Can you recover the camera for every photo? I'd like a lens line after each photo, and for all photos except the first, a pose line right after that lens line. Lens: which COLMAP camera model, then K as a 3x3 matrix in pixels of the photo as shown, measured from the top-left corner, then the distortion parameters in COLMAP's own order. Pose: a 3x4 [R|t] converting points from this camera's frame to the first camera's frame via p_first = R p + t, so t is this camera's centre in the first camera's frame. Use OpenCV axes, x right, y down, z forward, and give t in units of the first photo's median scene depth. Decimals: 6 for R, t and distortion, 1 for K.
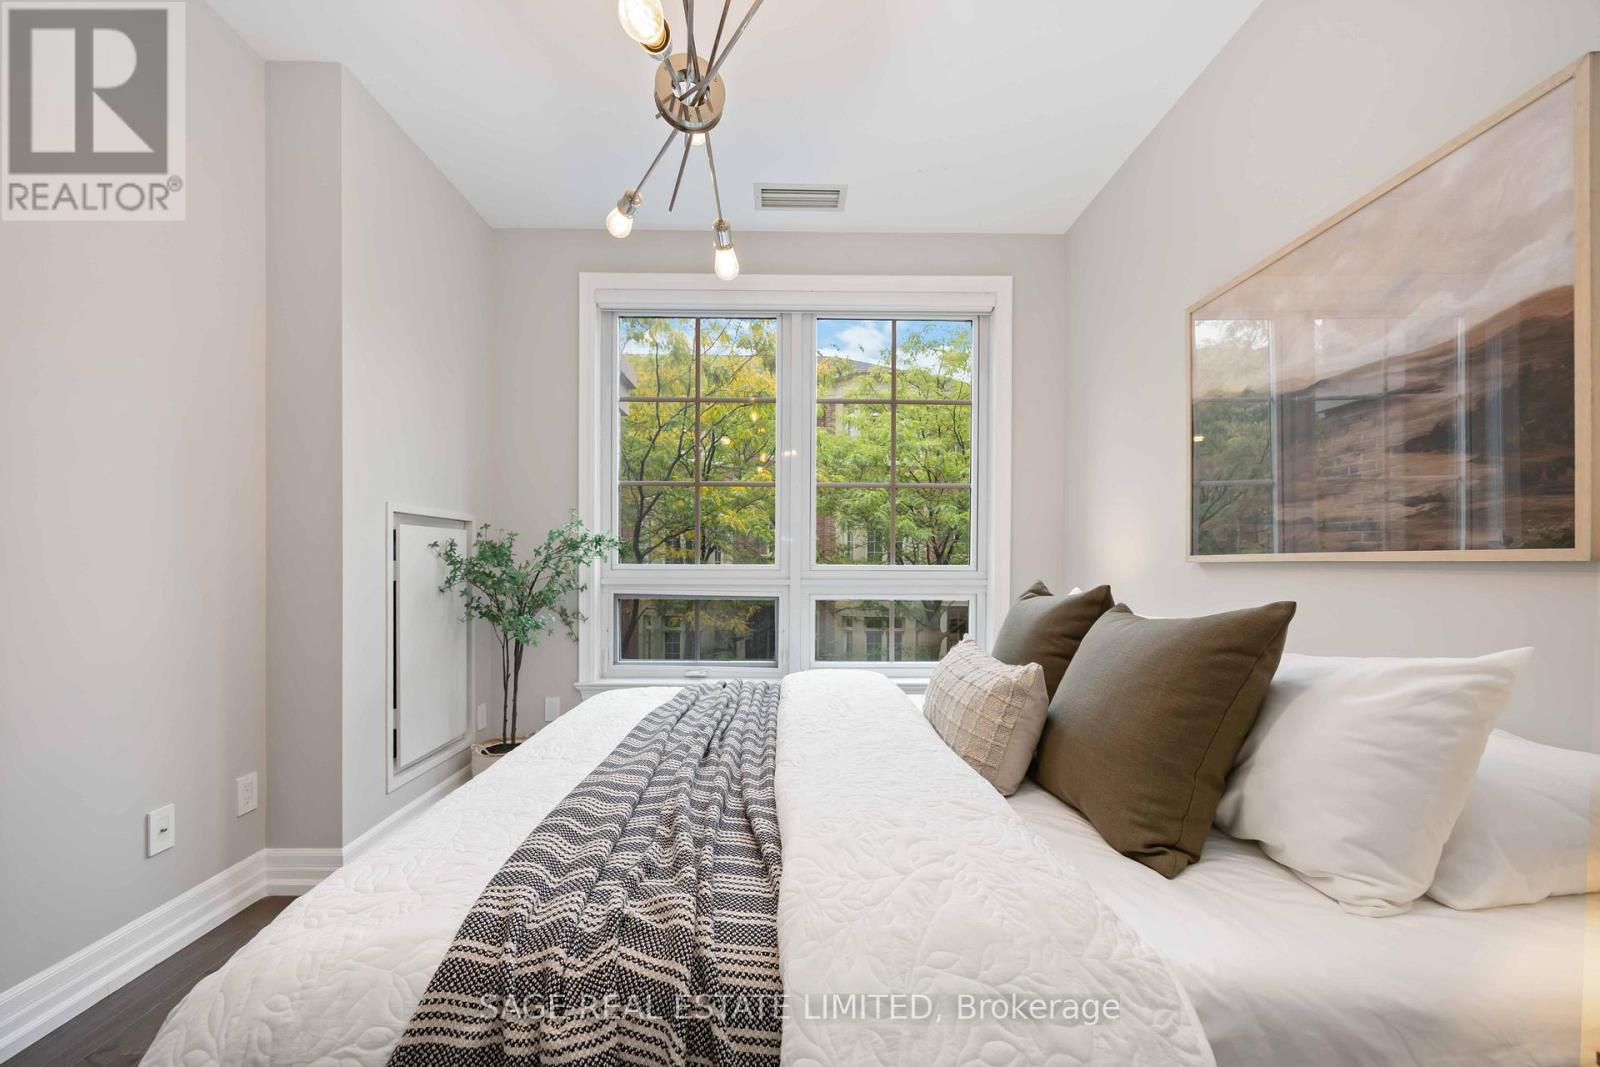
lens RADIAL K [[625.2, 0, 795.0], [0, 625.2, 565.8], [0, 0, 1]] dist [-0.002920, -0.000224]
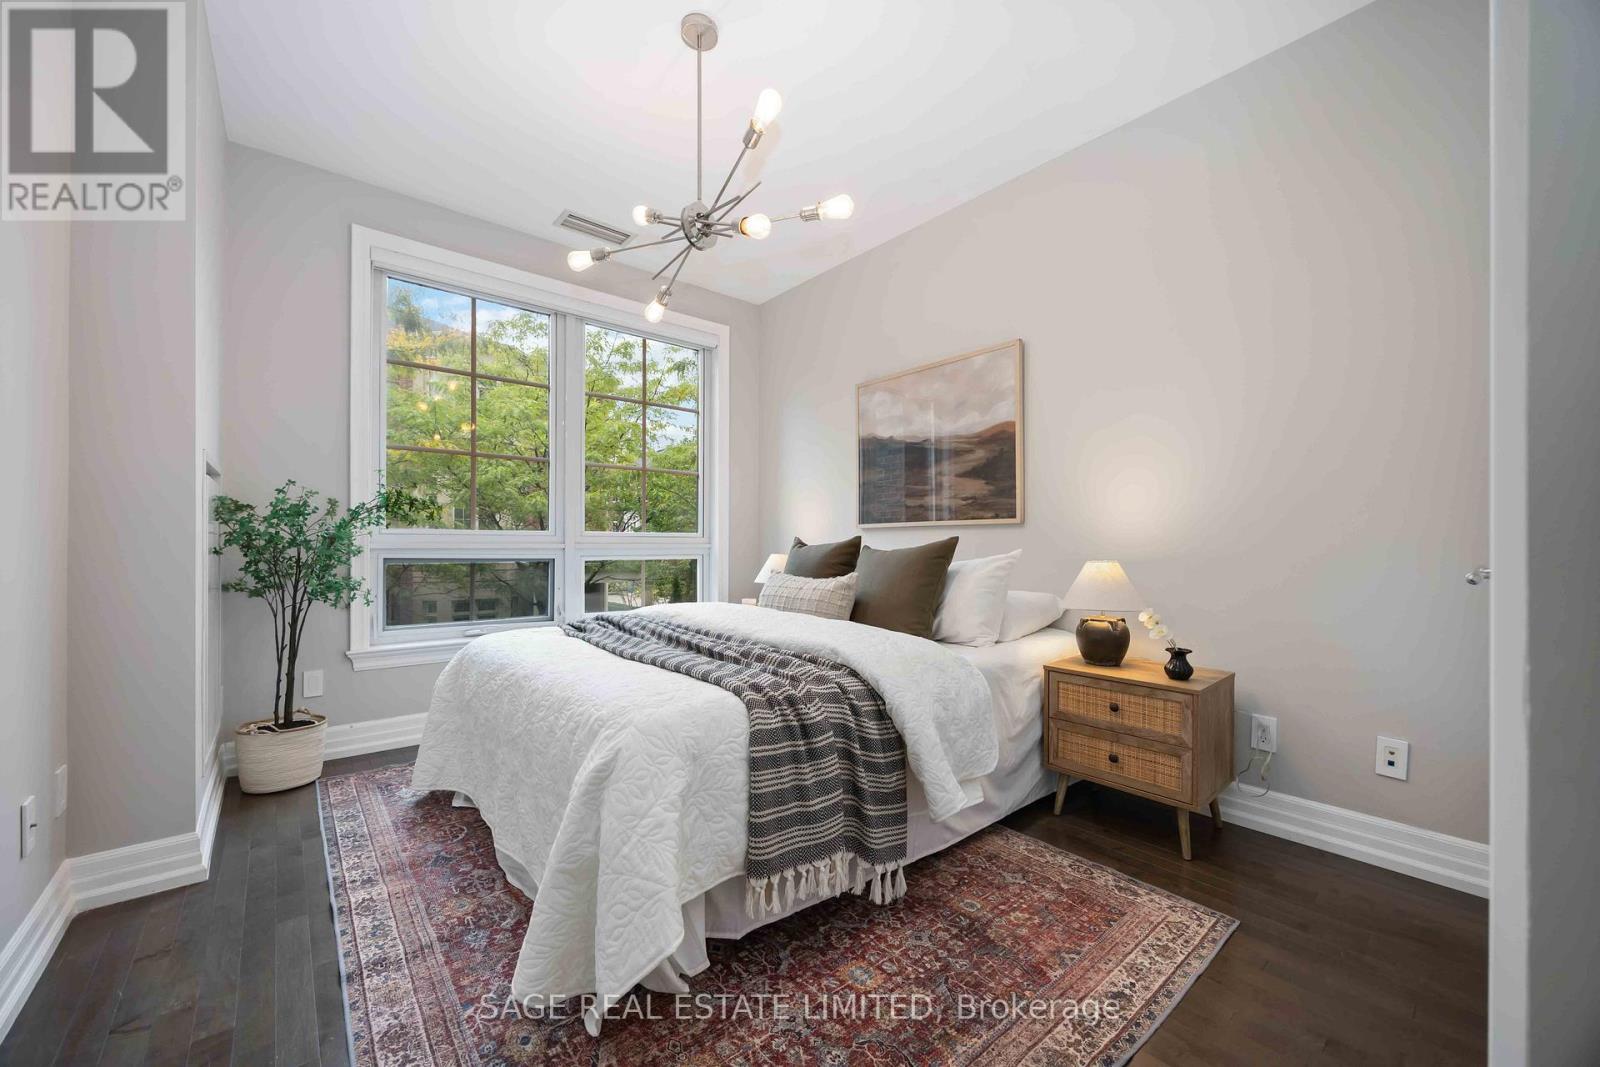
lens RADIAL K [[613.3, 0, 798.8], [0, 613.3, 546.2], [0, 0, 1]] dist [-0.000164, 0.000037]
pose [[0.772633, -0.004760, 0.634835, -0.689093], [0.005657, 0.999984, 0.000613, 0.050003], [-0.634828, 0.003118, 0.772647, -0.271828]]
